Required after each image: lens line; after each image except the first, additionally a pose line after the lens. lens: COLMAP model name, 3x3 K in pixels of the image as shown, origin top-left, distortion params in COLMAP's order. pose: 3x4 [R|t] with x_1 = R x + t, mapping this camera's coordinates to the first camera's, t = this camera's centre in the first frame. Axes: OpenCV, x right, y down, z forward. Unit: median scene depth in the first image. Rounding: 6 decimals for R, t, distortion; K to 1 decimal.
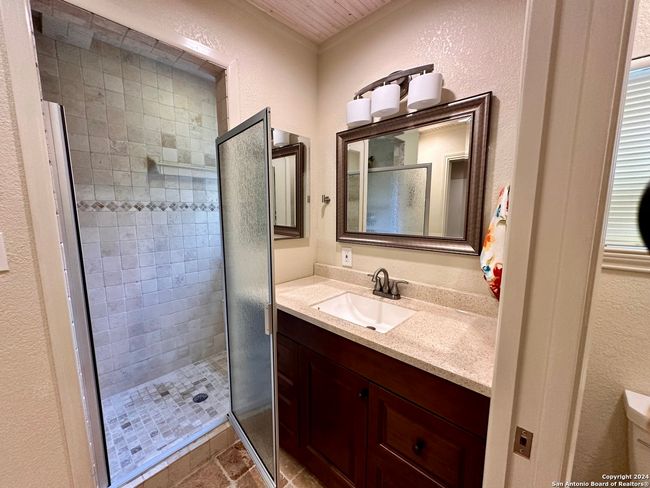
lens RADIAL K [[260.9, 0, 324.8], [0, 260.9, 244.4], [0, 0, 1]] dist [0.000352, 0.000441]
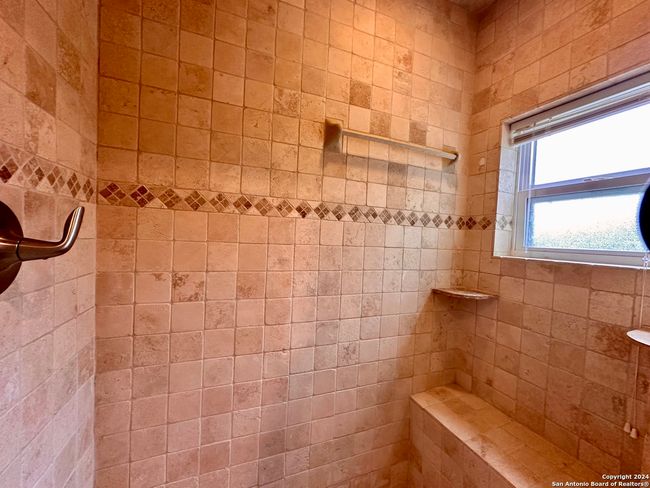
lens RADIAL K [[260.9, 0, 325.9], [0, 260.9, 244.7], [0, 0, 1]] dist [0.000352, 0.000441]
pose [[0.899114, 0.048514, -0.435018, -0.412577], [-0.098066, 0.990902, -0.092179, -0.026832], [0.426588, 0.125540, 0.895691, 0.521832]]
